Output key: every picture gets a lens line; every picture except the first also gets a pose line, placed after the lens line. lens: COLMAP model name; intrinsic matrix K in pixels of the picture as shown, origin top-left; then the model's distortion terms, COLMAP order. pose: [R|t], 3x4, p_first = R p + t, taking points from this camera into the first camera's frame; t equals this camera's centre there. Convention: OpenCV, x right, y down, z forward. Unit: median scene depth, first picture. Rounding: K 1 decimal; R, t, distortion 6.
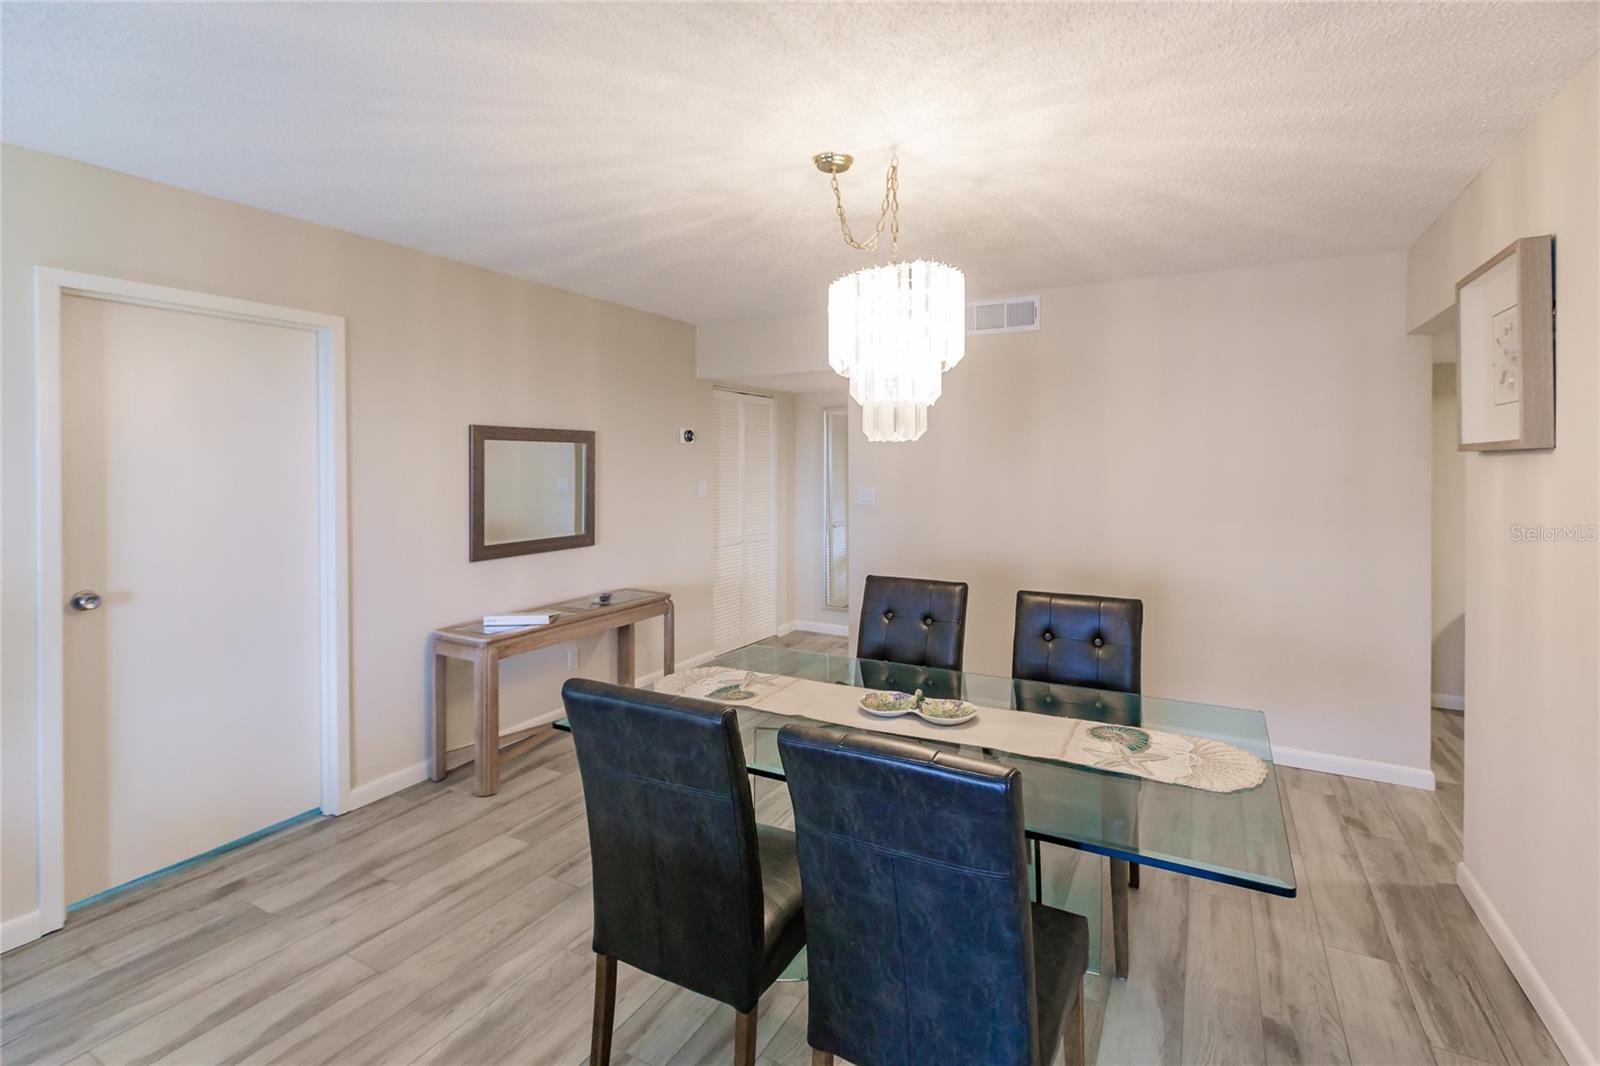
lens RADIAL K [[728.9, 0, 828.7], [0, 728.9, 459.6], [0, 0, 1]] dist [0.000105, -0.000502]
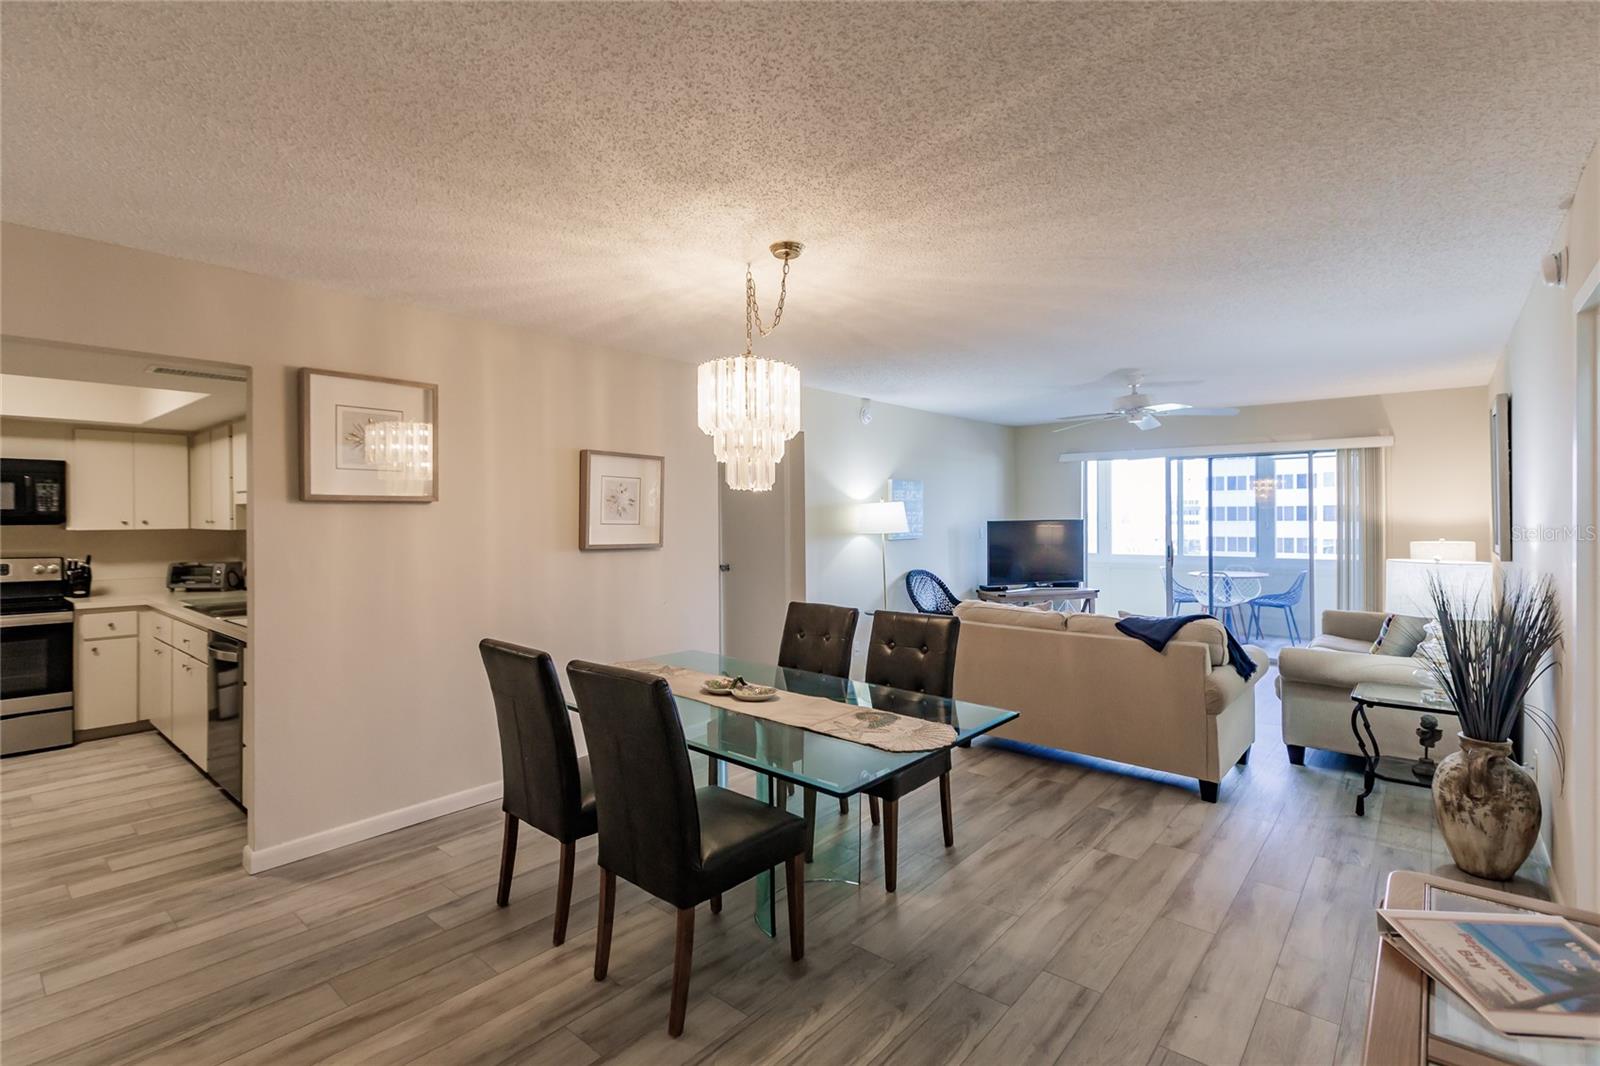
lens RADIAL K [[734.4, 0, 793.6], [0, 734.4, 517.1], [0, 0, 1]] dist [0.000281, -0.000201]
pose [[-0.969817, 0.005791, 0.243764, -0.274062], [0.003950, 0.999960, -0.008039, 0.028936], [-0.243801, -0.006833, -0.969801, 2.038901]]
